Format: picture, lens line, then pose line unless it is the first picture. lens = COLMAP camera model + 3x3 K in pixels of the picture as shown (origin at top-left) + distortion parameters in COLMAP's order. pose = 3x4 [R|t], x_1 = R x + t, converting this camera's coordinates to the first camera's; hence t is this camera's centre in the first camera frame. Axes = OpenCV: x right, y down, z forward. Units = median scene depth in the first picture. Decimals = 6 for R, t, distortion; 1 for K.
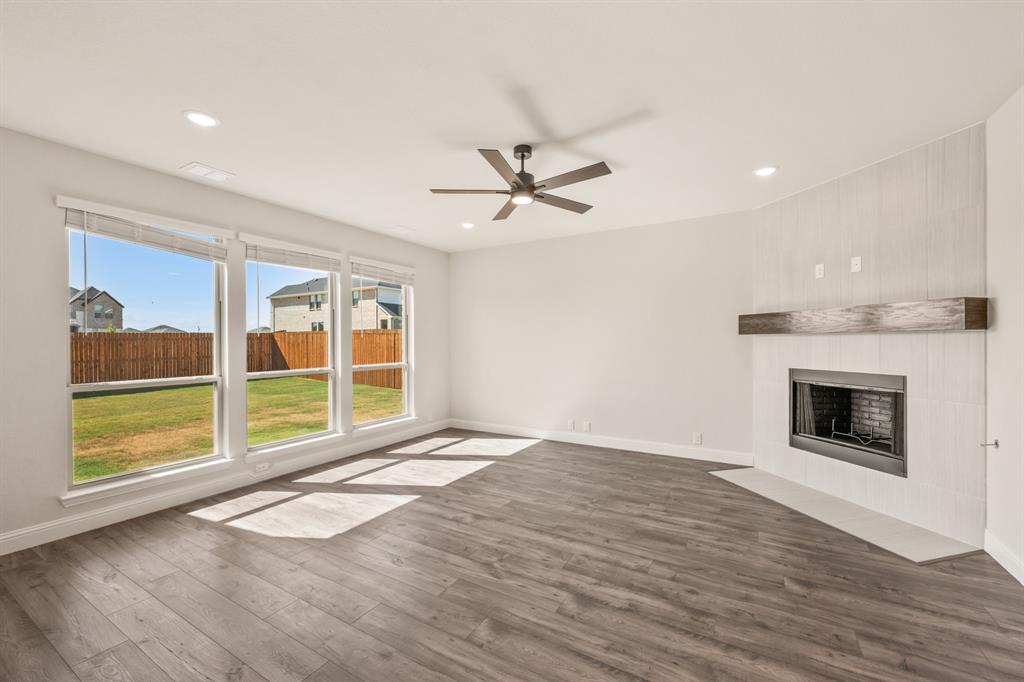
lens RADIAL K [[413.7, 0, 512.0], [0, 413.7, 344.0], [0, 0, 1]] dist [0.000750, -0.000099]
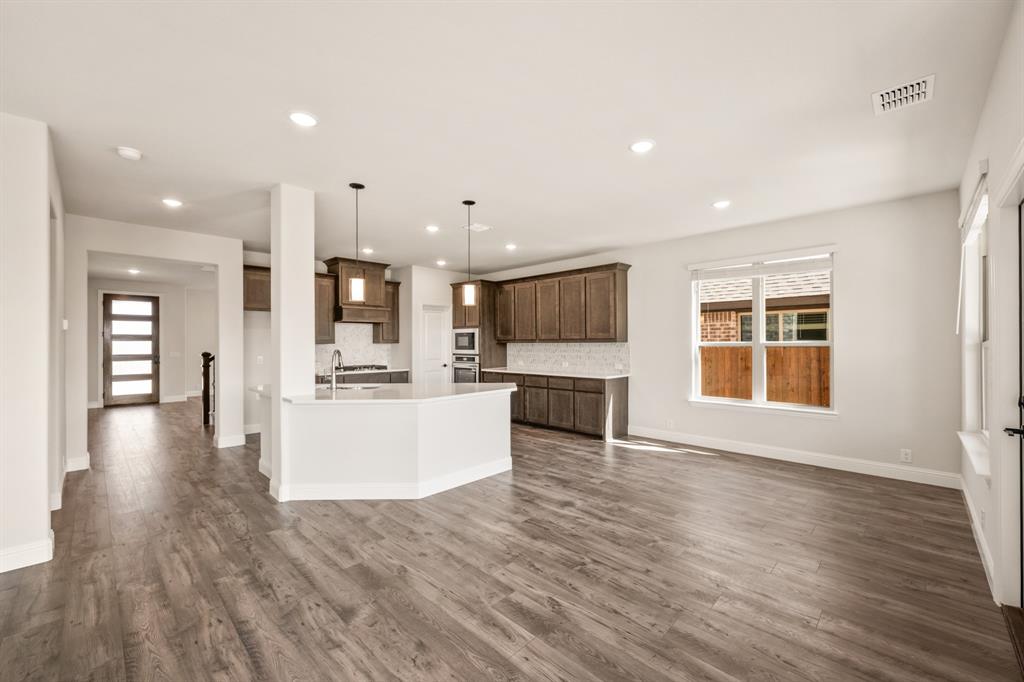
lens RADIAL K [[410.3, 0, 513.7], [0, 410.3, 343.0], [0, 0, 1]] dist [-0.001019, -0.000343]
pose [[-0.971261, 0.008805, 0.237852, -0.317051], [0.010377, 0.999932, 0.005360, -0.005385], [-0.237789, 0.007674, -0.971287, 0.860659]]
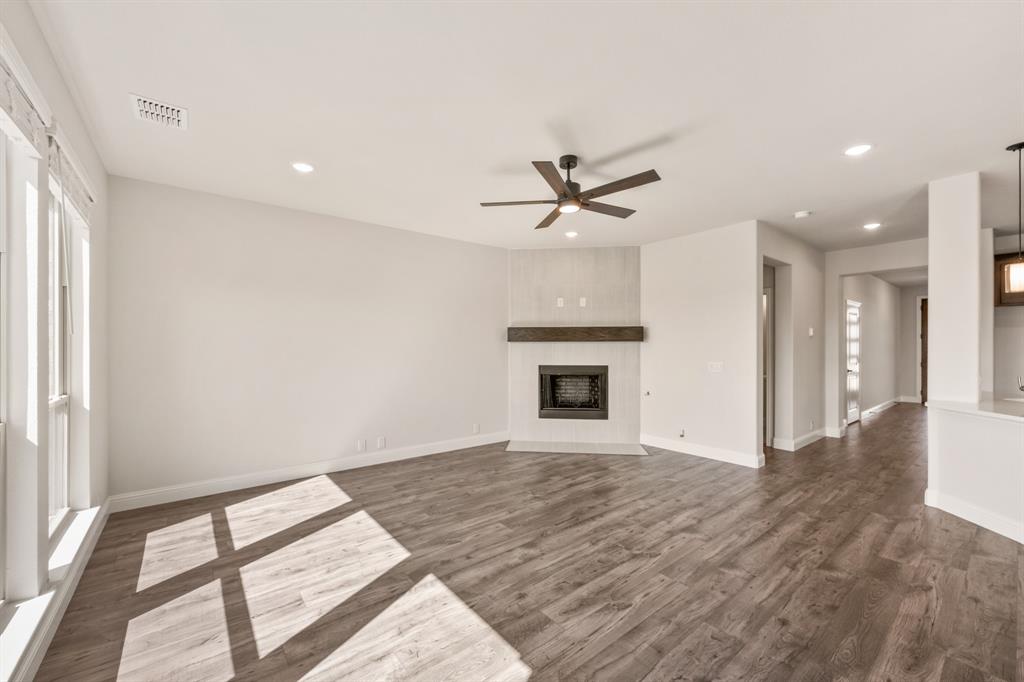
lens RADIAL K [[406.5, 0, 512.4], [0, 406.5, 347.0], [0, 0, 1]] dist [-0.000035, -0.000299]
pose [[0.357053, 0.003300, 0.934078, -0.774768], [0.004362, 0.999977, -0.005200, 0.000955], [-0.934074, 0.005931, 0.357030, 0.620671]]
